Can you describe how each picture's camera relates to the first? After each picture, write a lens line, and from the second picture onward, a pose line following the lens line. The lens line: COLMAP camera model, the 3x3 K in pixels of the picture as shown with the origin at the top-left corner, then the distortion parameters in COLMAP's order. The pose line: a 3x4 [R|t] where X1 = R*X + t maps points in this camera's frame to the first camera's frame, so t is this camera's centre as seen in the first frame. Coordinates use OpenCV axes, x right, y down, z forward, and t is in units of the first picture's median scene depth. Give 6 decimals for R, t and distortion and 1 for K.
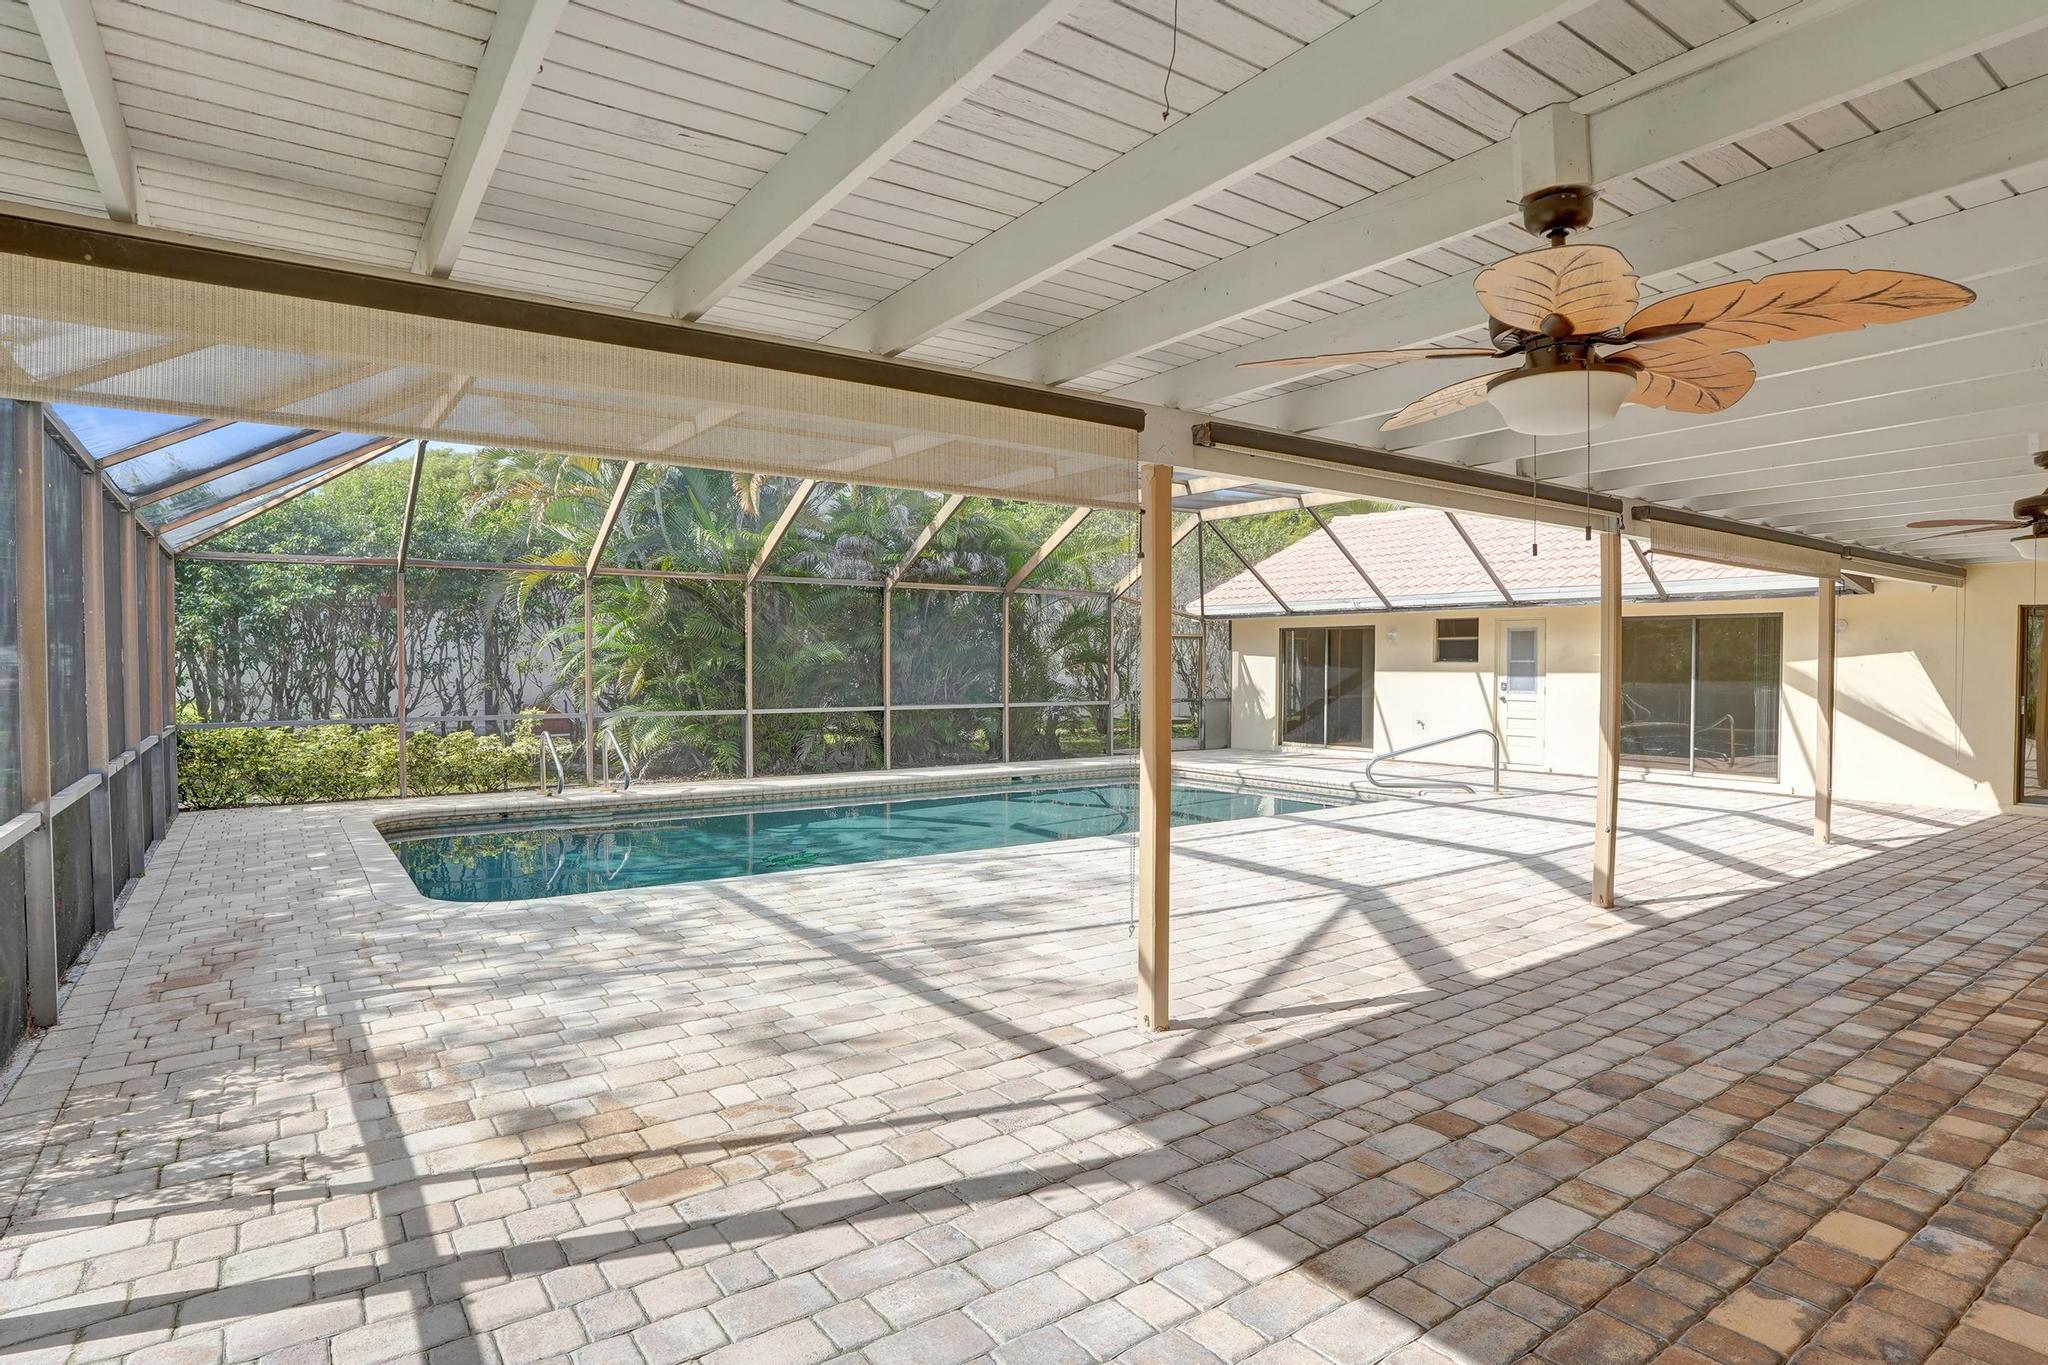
lens RADIAL K [[1085.5, 0, 1017.6], [0, 1085.5, 679.3], [0, 0, 1]] dist [-0.053167, 0.028255]
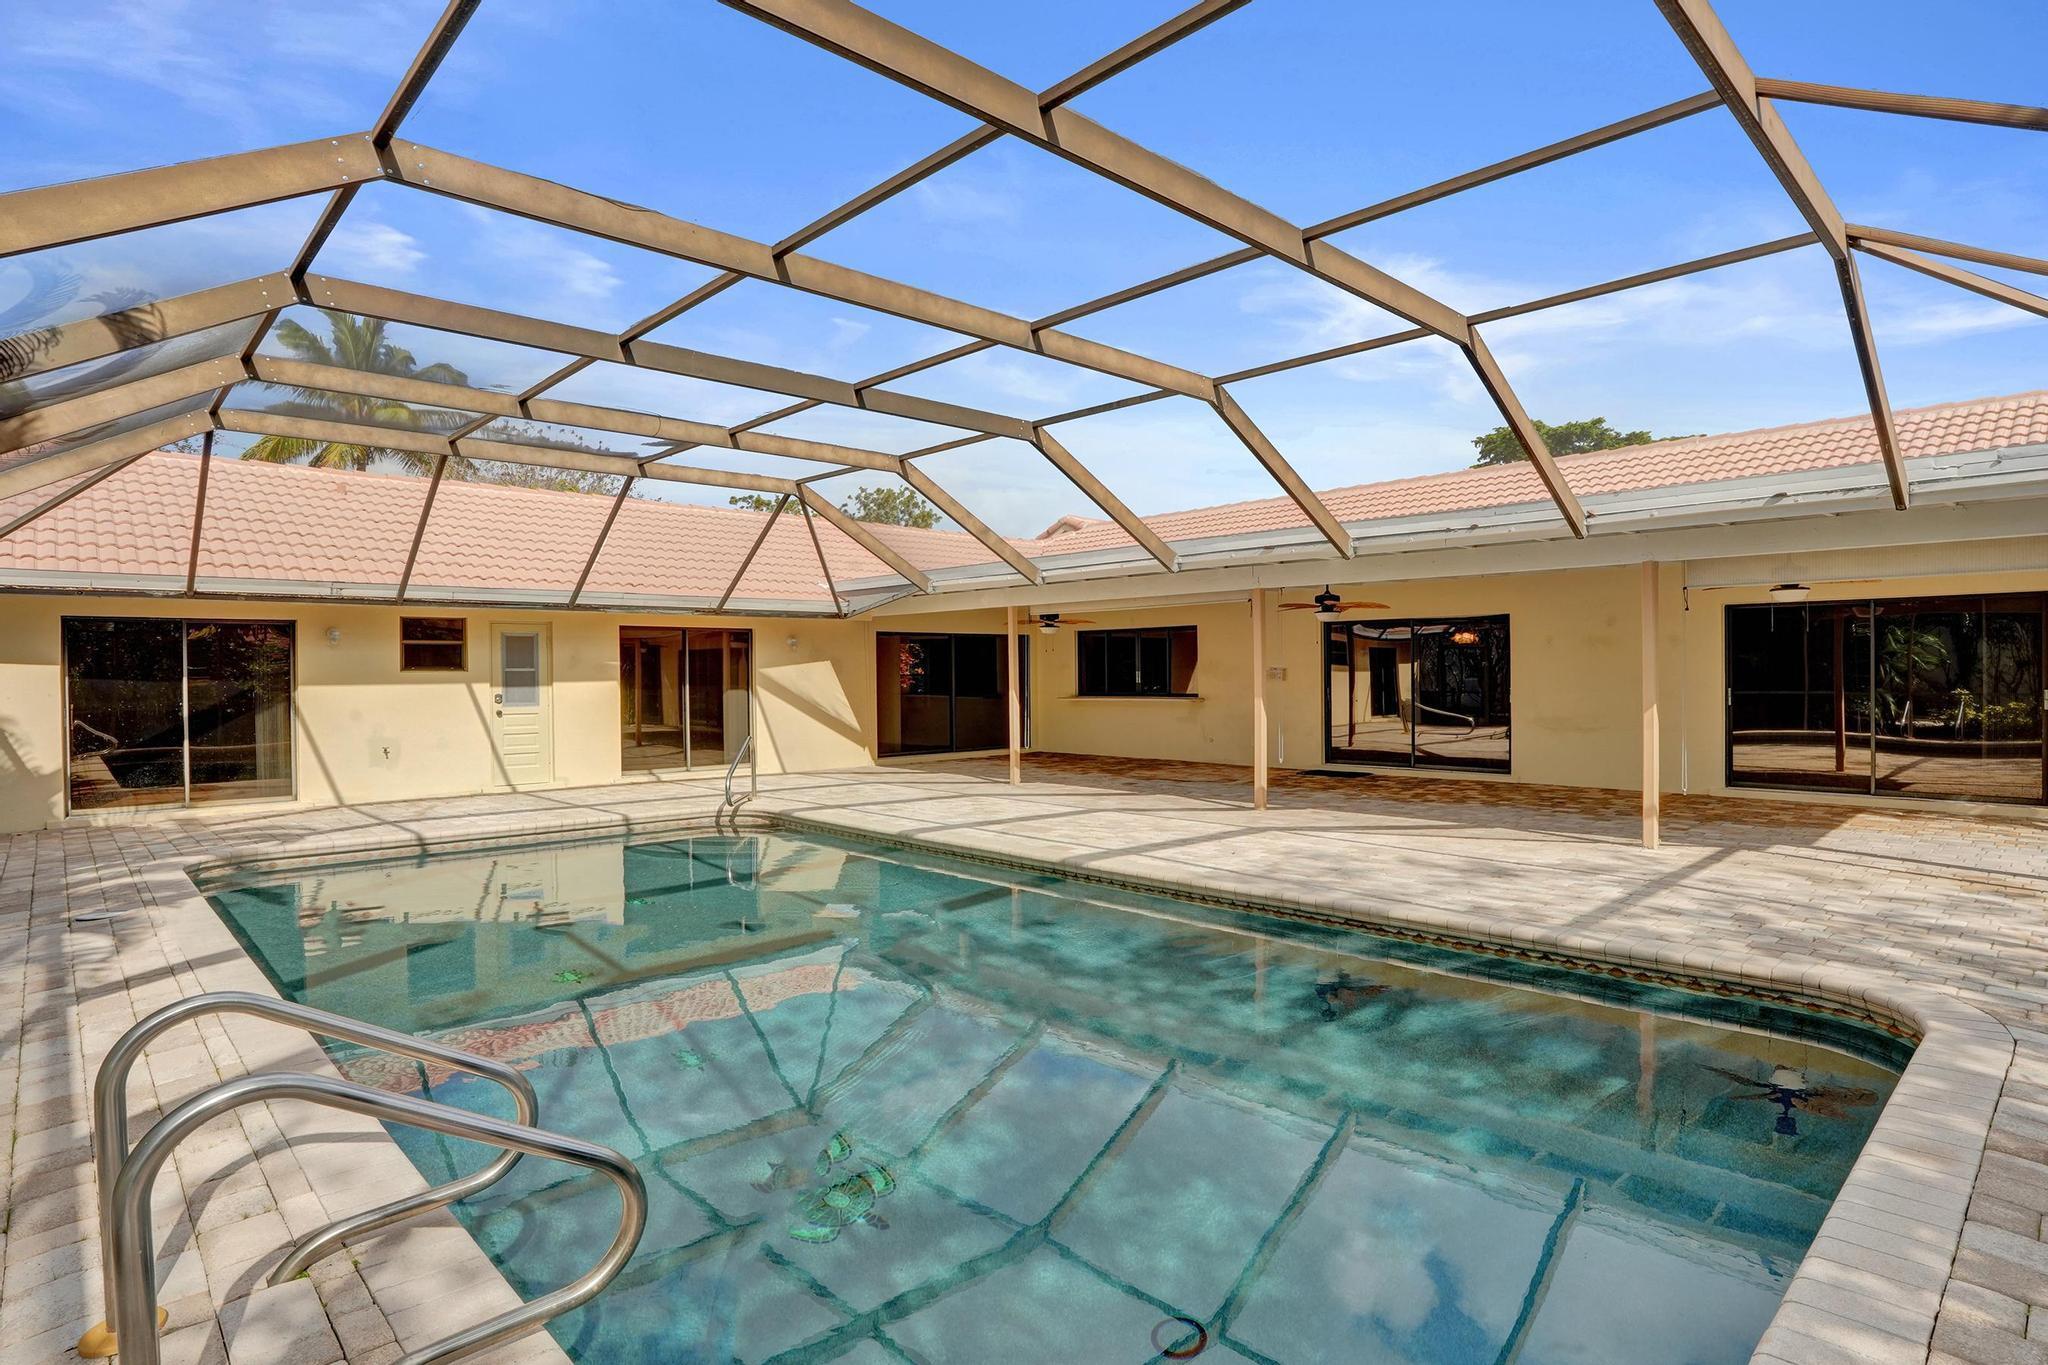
lens RADIAL K [[1085.5, 0, 1017.6], [0, 1085.5, 679.3], [0, 0, 1]] dist [-0.053167, 0.028255]
pose [[-0.145677, -0.007460, 0.989304, -0.523226], [0.026075, 0.999595, 0.011377, -0.008916], [-0.988989, 0.027453, -0.145423, 0.785174]]
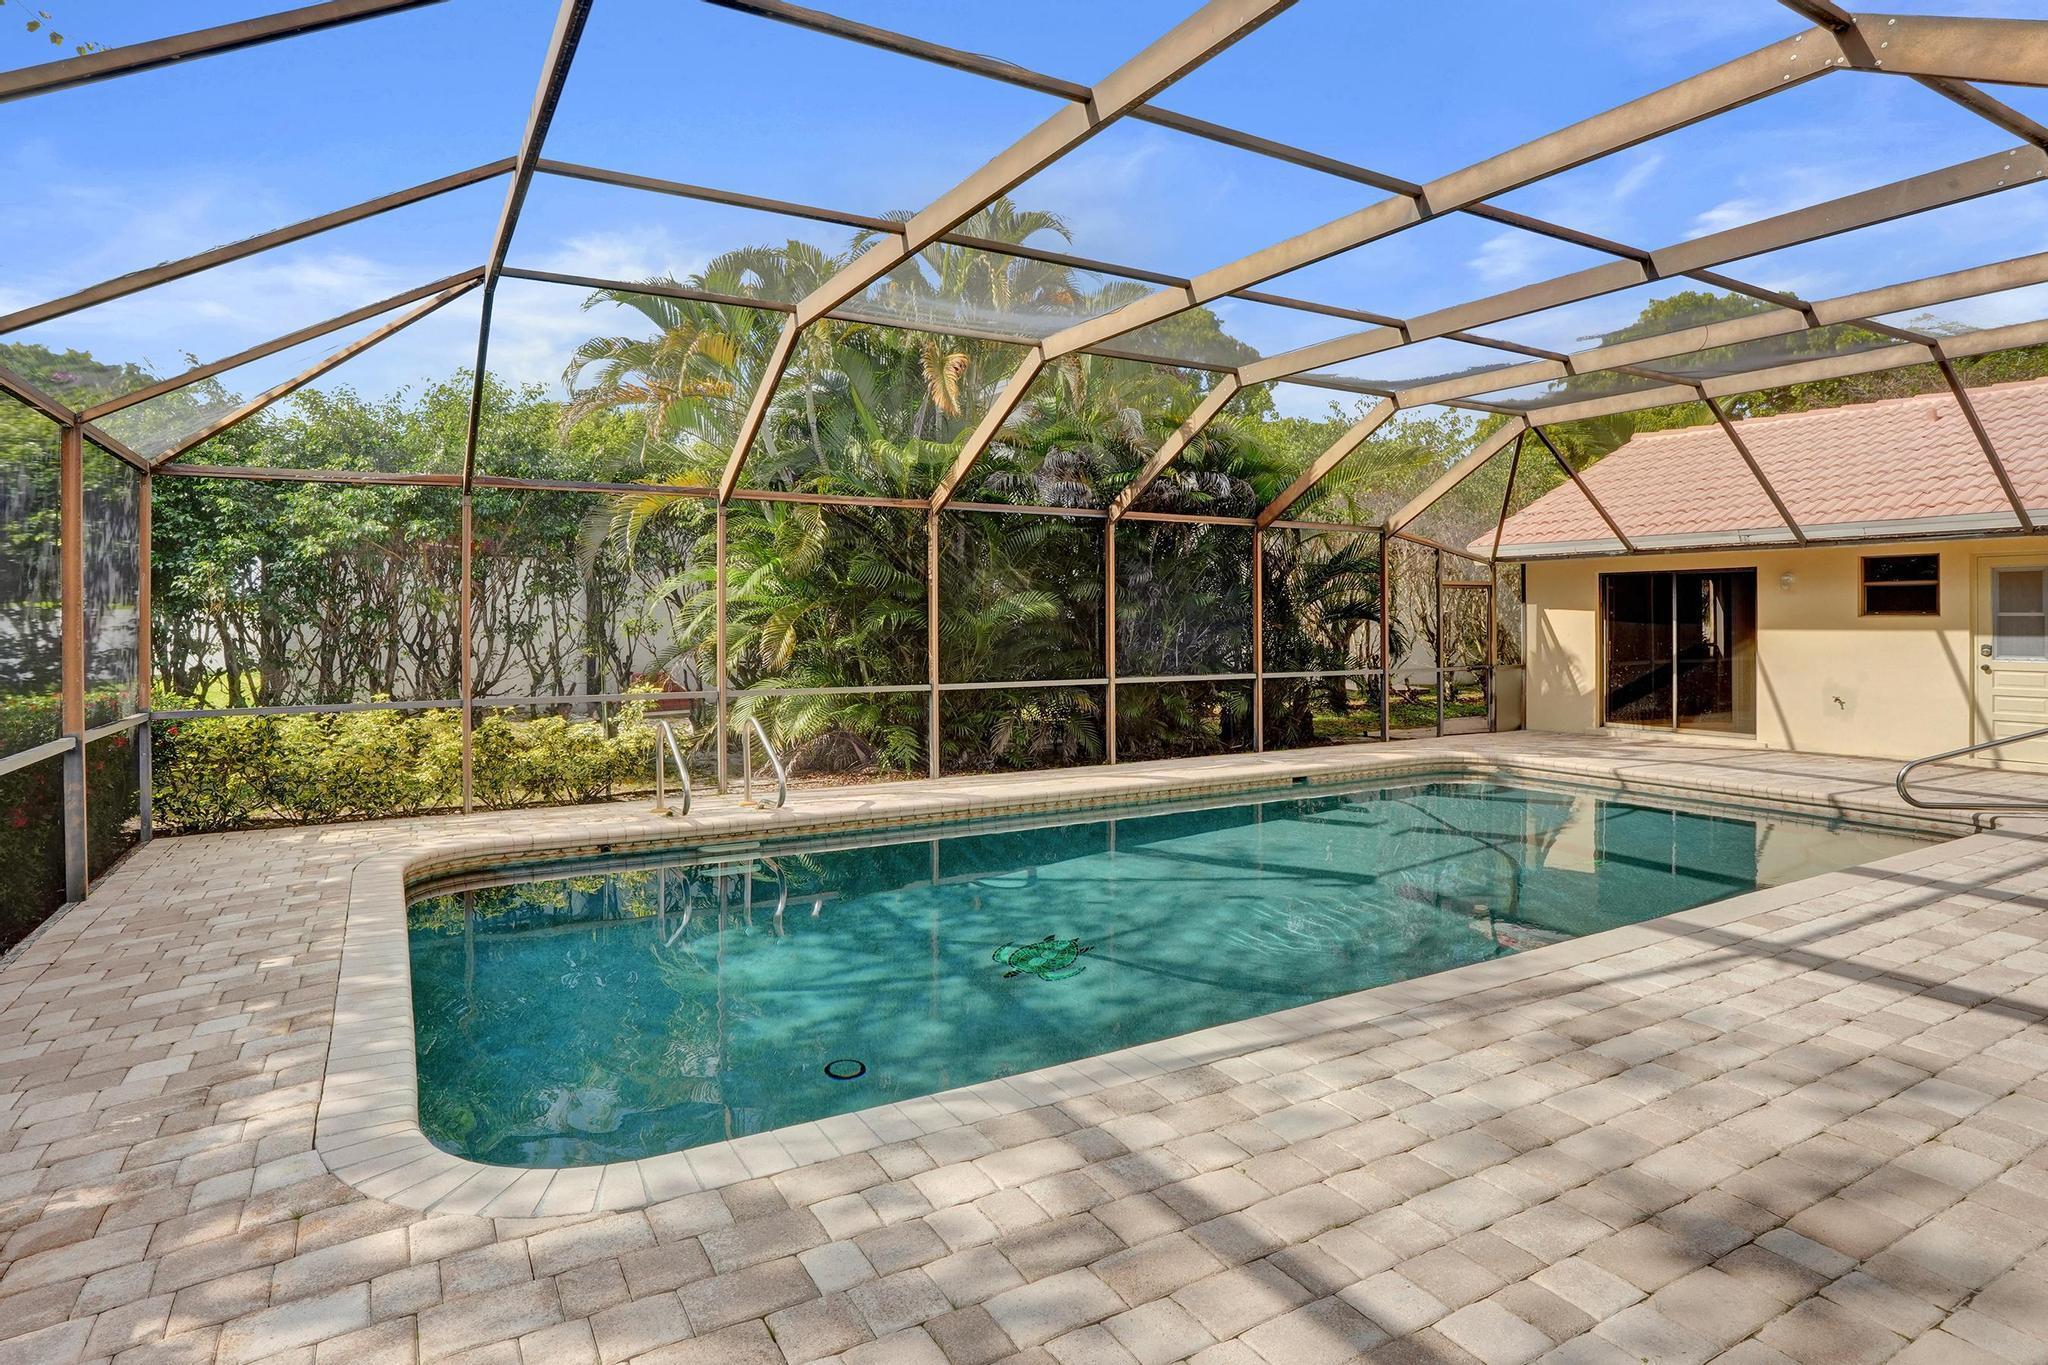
lens RADIAL K [[1106.2, 0, 1025.7], [0, 1106.2, 618.7], [0, 0, 1]] dist [-0.032779, 0.000152]
pose [[0.996078, -0.004340, -0.088371, -0.123005], [0.002700, 0.999822, -0.018671, -0.002609], [0.088437, 0.018360, 0.995913, 0.267095]]
